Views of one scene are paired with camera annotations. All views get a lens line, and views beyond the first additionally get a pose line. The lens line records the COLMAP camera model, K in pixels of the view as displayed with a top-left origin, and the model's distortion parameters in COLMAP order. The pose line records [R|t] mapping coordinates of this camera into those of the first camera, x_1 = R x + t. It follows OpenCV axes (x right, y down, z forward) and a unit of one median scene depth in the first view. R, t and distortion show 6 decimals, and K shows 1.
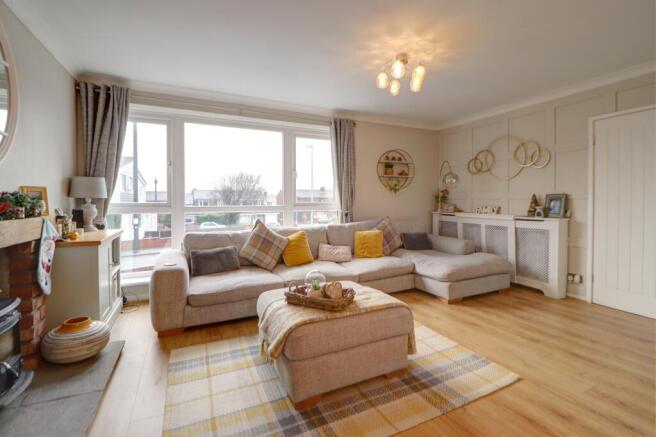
lens RADIAL K [[302.0, 0, 335.3], [0, 302.0, 202.7], [0, 0, 1]] dist [0.000413, -0.012681]
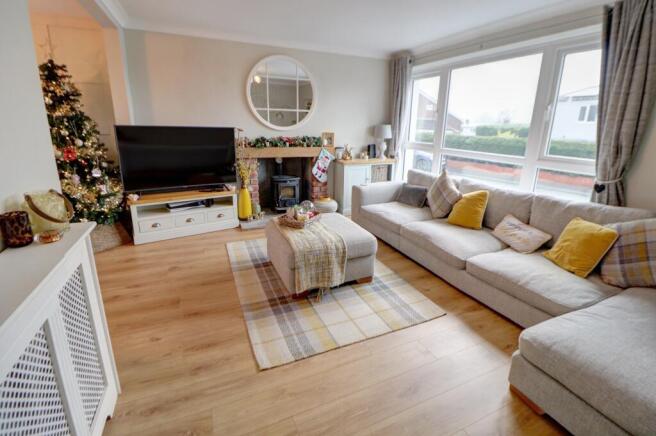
lens RADIAL K [[302.0, 0, 335.3], [0, 302.0, 202.2], [0, 0, 1]] dist [0.000413, -0.012681]
pose [[-0.030361, 0.253422, -0.966879, 1.282591], [-0.032358, 0.966569, 0.254357, -0.128770], [0.999015, 0.039009, -0.021146, 1.158273]]
